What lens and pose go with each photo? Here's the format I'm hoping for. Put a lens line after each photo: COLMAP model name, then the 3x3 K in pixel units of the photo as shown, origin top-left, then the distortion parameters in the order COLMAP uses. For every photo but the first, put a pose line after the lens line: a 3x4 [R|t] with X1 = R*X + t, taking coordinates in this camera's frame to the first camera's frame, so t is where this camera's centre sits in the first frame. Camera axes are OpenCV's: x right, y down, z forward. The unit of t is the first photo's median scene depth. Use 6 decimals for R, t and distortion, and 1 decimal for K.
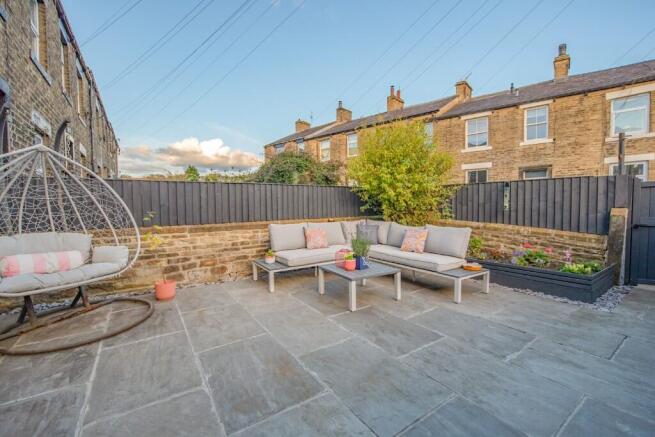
lens RADIAL K [[265.3, 0, 326.3], [0, 265.3, 216.9], [0, 0, 1]] dist [-0.012864, 0.000040]
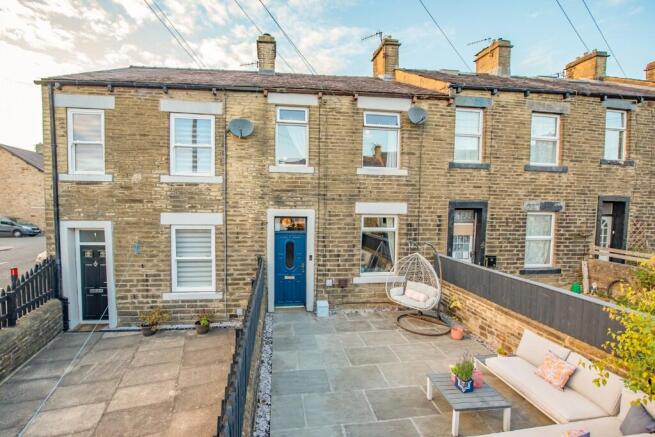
lens RADIAL K [[265.3, 0, 325.3], [0, 265.3, 219.8], [0, 0, 1]] dist [-0.012864, 0.000040]
pose [[-0.425299, 0.043804, -0.903992, 1.122981], [-0.041889, 0.996805, 0.068009, -0.478987], [0.904083, 0.066791, -0.422105, 0.768013]]
